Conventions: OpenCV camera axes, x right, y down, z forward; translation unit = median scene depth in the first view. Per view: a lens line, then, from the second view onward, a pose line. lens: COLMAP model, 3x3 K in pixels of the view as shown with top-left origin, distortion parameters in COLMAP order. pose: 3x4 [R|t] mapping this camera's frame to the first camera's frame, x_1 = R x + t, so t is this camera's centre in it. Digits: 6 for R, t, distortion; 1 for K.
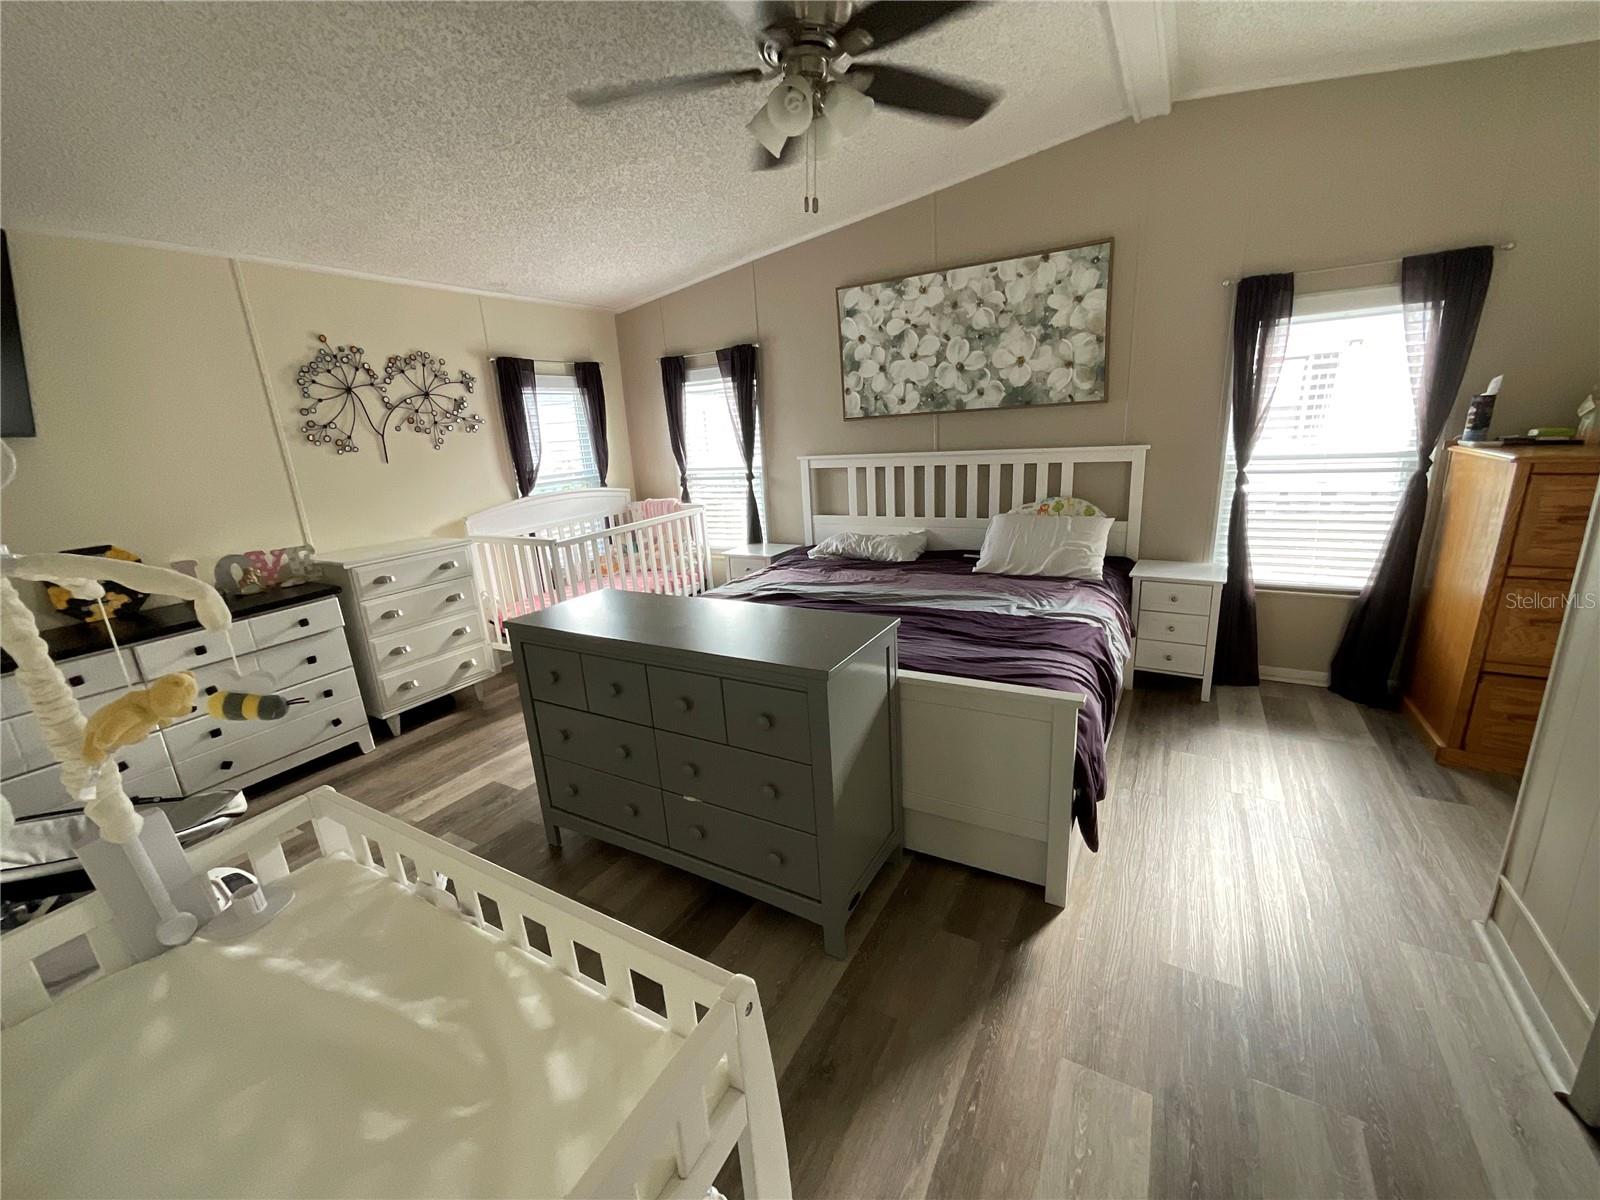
lens RADIAL K [[649.6, 0, 795.7], [0, 649.6, 601.3], [0, 0, 1]] dist [-0.007662, 0.005553]
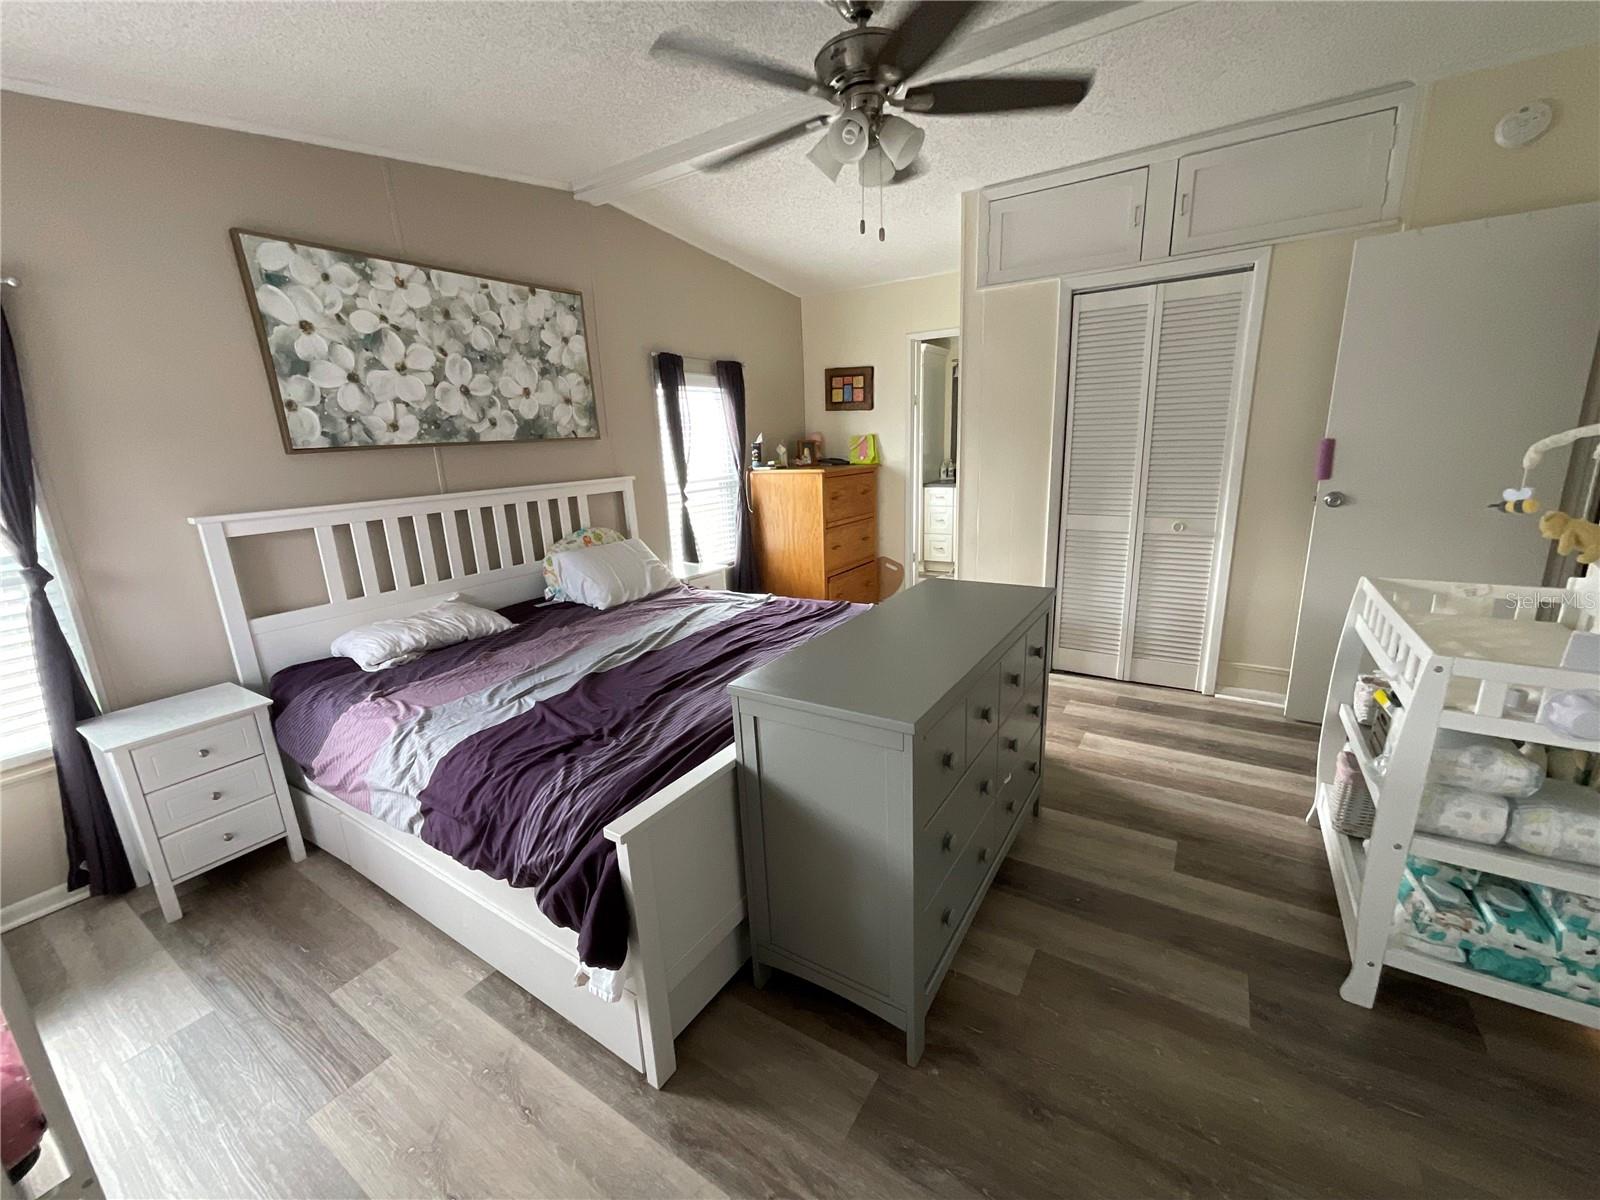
lens RADIAL K [[649.6, 0, 795.7], [0, 649.6, 601.3], [0, 0, 1]] dist [-0.007662, 0.005553]
pose [[0.054293, -0.187673, 0.980730, -0.620885], [0.304227, 0.938591, 0.162768, -0.122158], [-0.951051, 0.289527, 0.108054, 0.623752]]
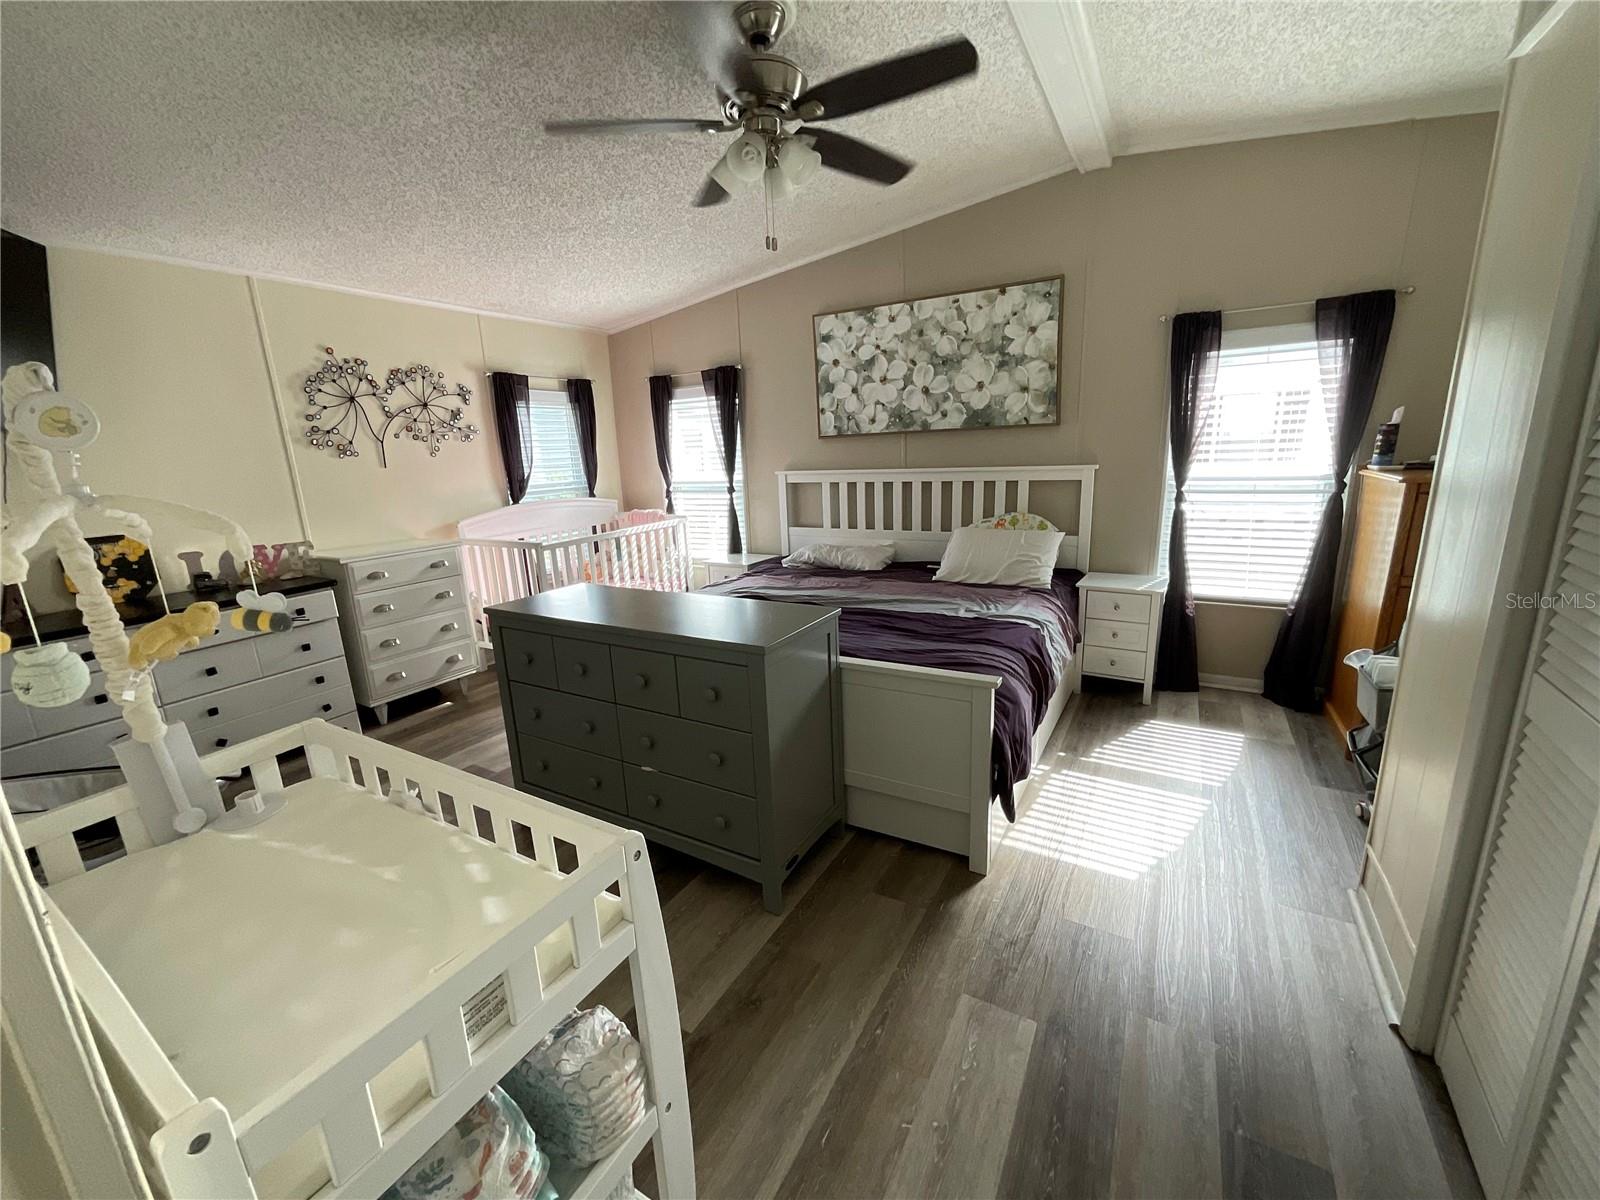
lens RADIAL K [[649.6, 0, 795.7], [0, 649.6, 601.3], [0, 0, 1]] dist [-0.007662, 0.005553]
pose [[0.999793, 0.019699, 0.005010, 0.043049], [-0.019515, 0.999220, -0.034326, 0.029552], [-0.005683, 0.034221, 0.999398, -0.060586]]
